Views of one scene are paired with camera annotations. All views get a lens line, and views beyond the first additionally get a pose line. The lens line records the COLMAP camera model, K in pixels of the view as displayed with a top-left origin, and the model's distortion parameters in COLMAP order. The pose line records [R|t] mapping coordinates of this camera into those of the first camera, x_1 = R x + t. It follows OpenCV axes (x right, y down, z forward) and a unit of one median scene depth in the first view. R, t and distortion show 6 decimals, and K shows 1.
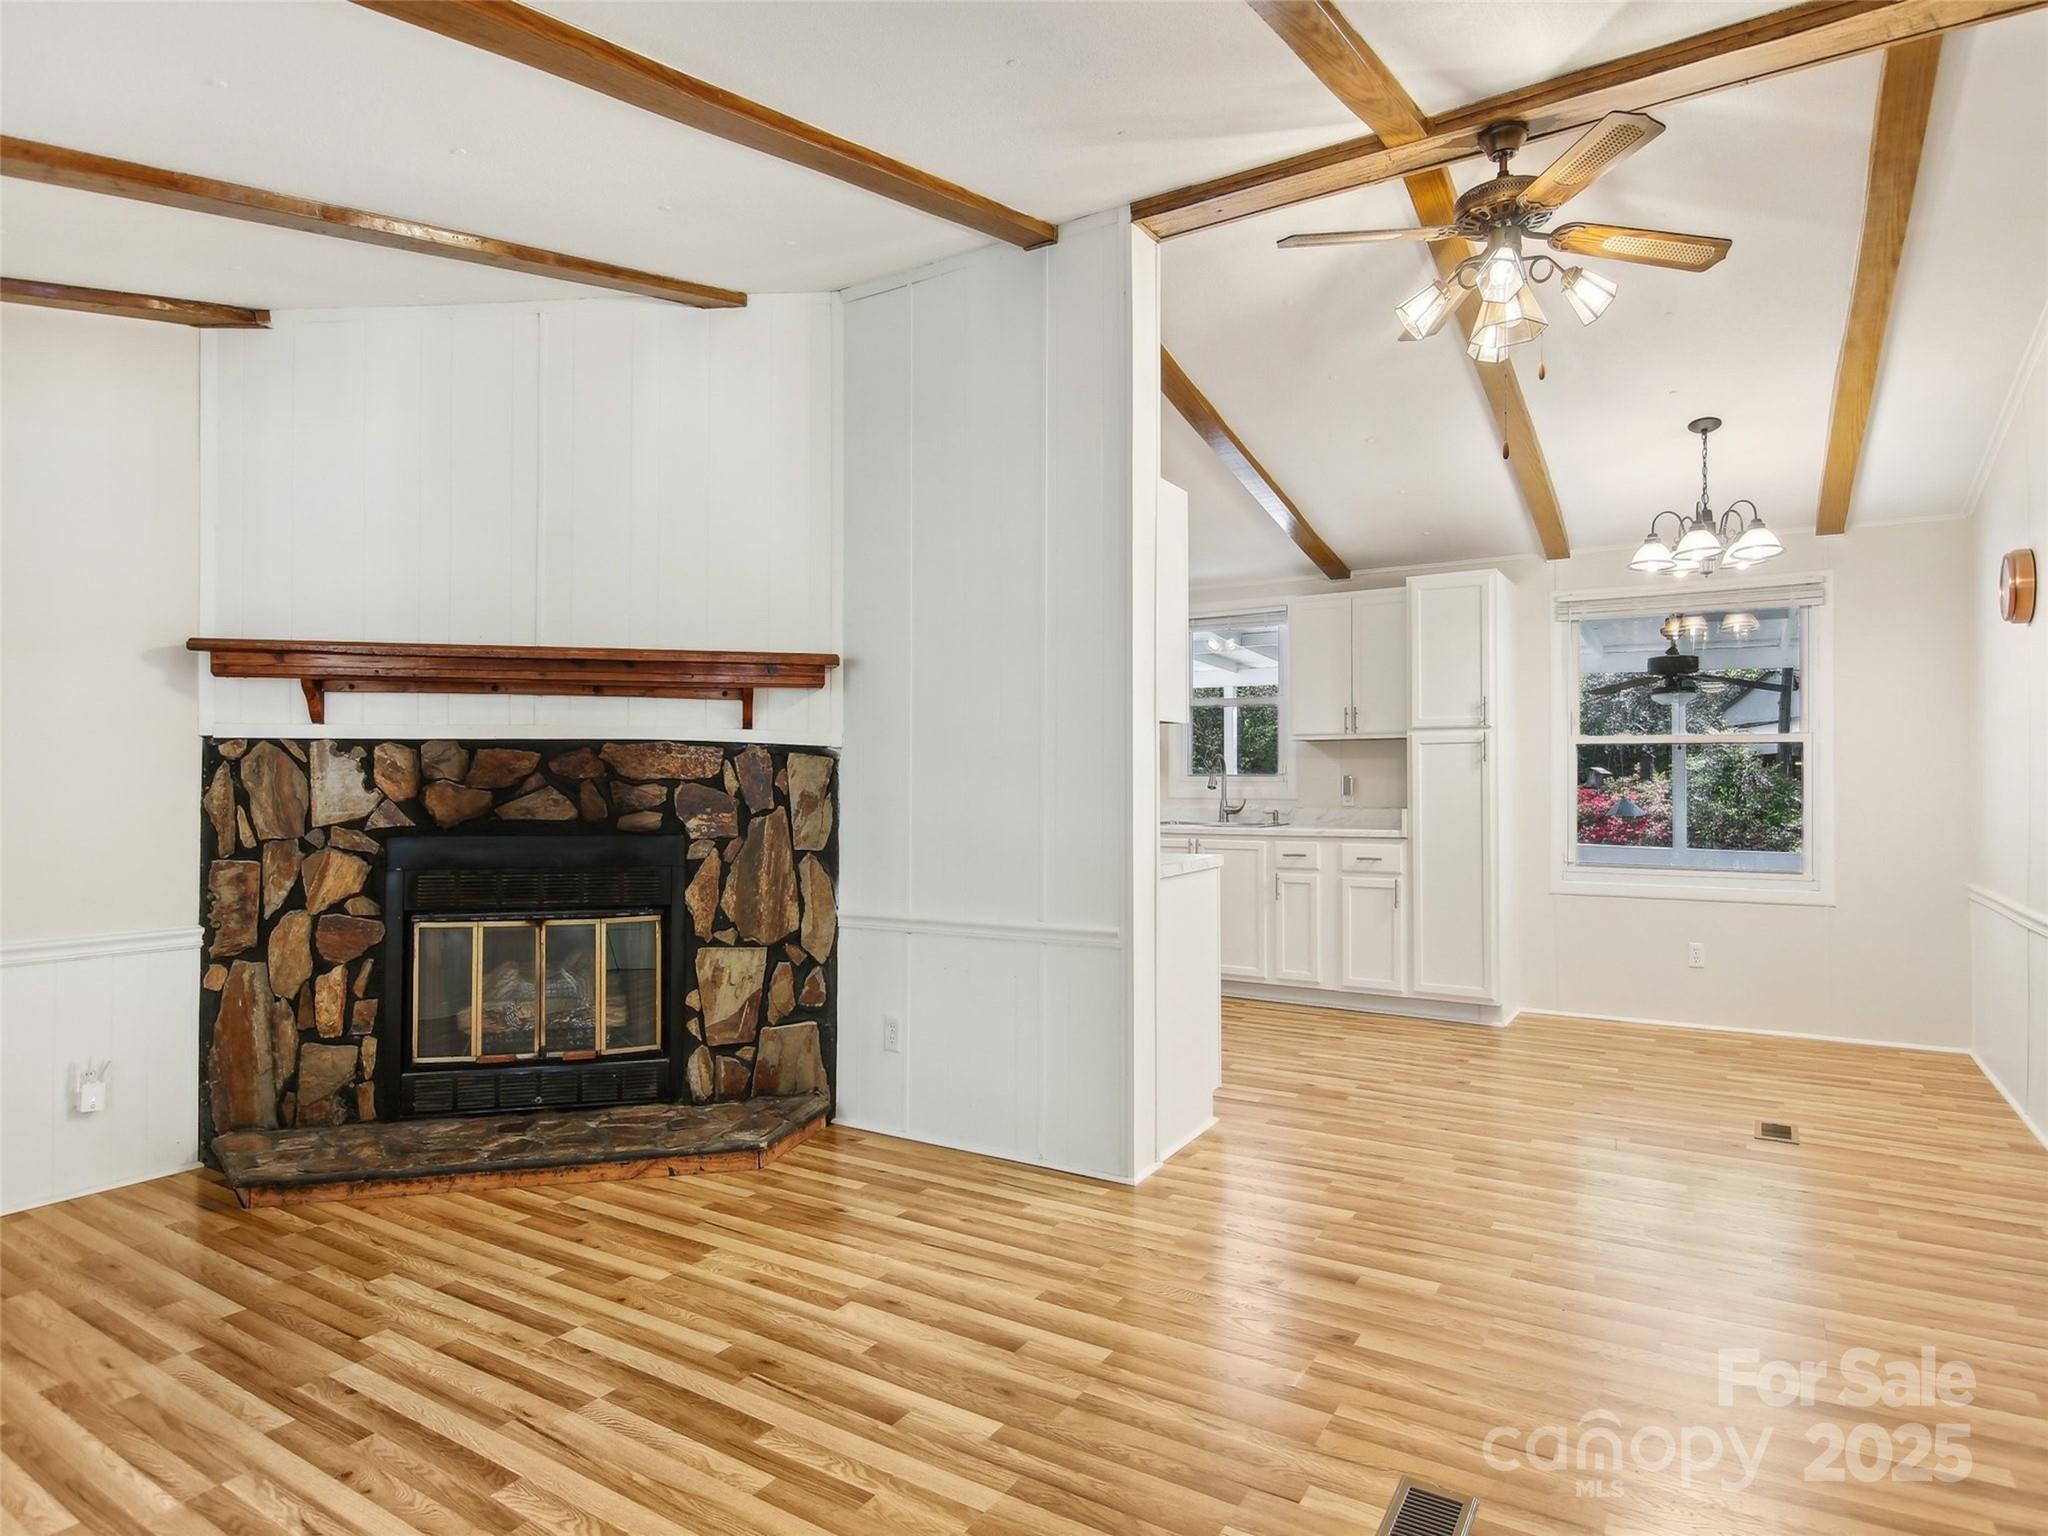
lens RADIAL K [[1145.6, 0, 1029.7], [0, 1145.6, 777.5], [0, 0, 1]] dist [0.020948, -0.027577]
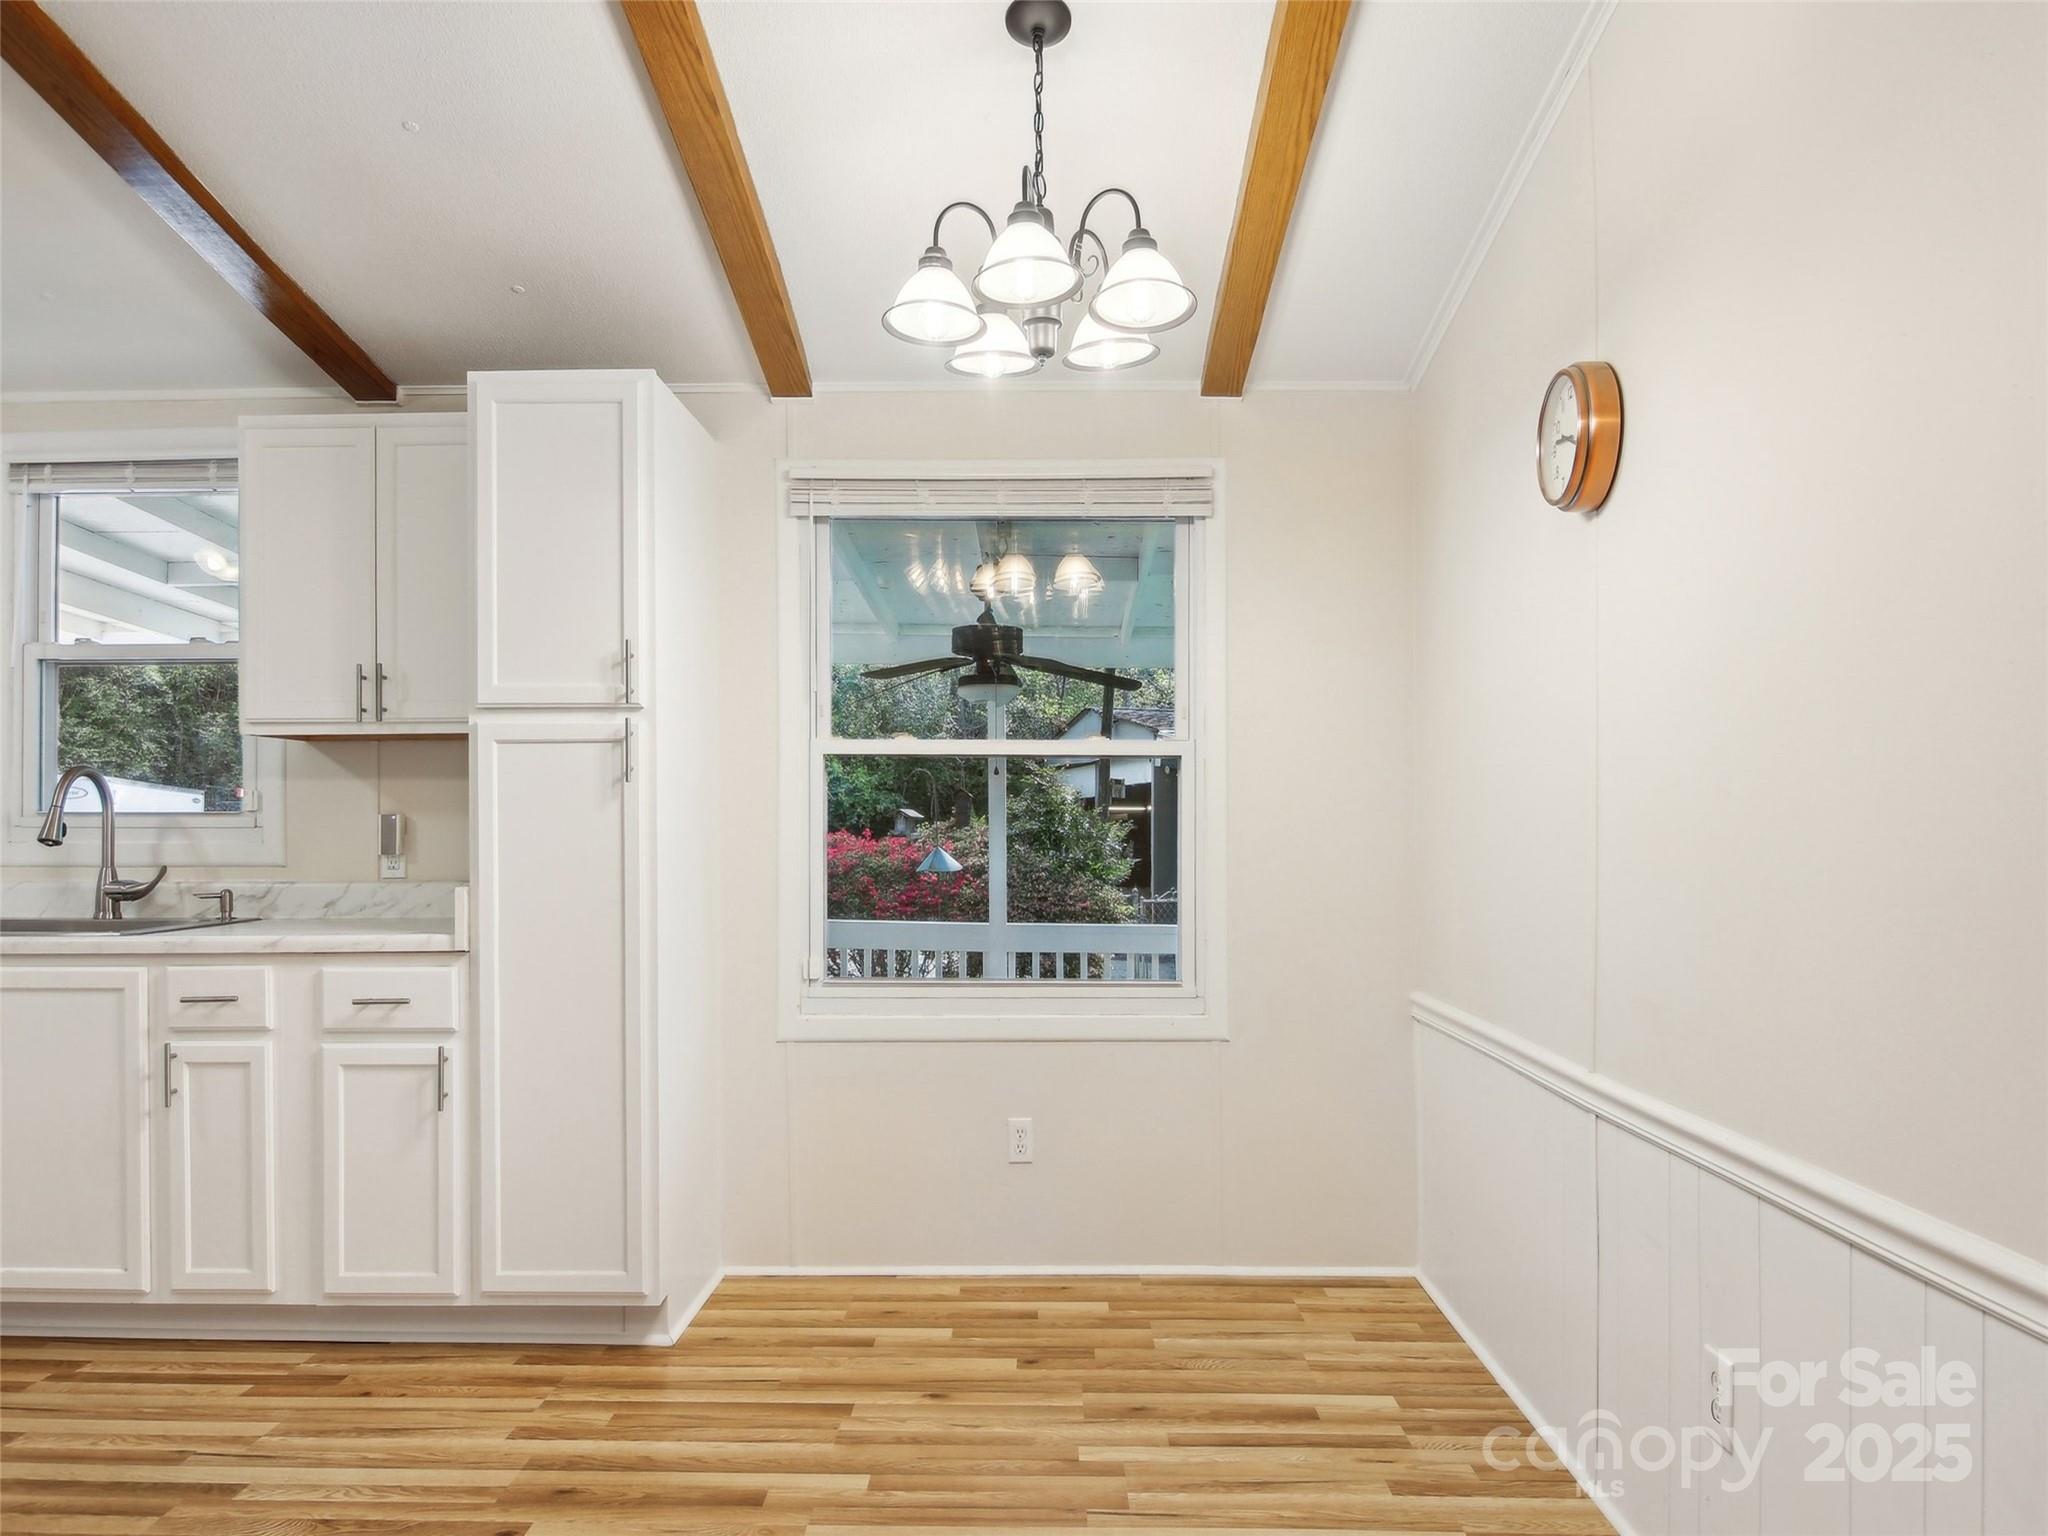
lens RADIAL K [[1330.9, 0, 1024.0], [0, 1330.9, 768.0], [0, 0, 1]] dist [0.007144, 0.002151]
pose [[0.862713, 0.020853, 0.505263, 0.244110], [0.000681, 0.999101, -0.042398, 0.003143], [-0.505693, 0.036922, 0.861923, 0.423998]]
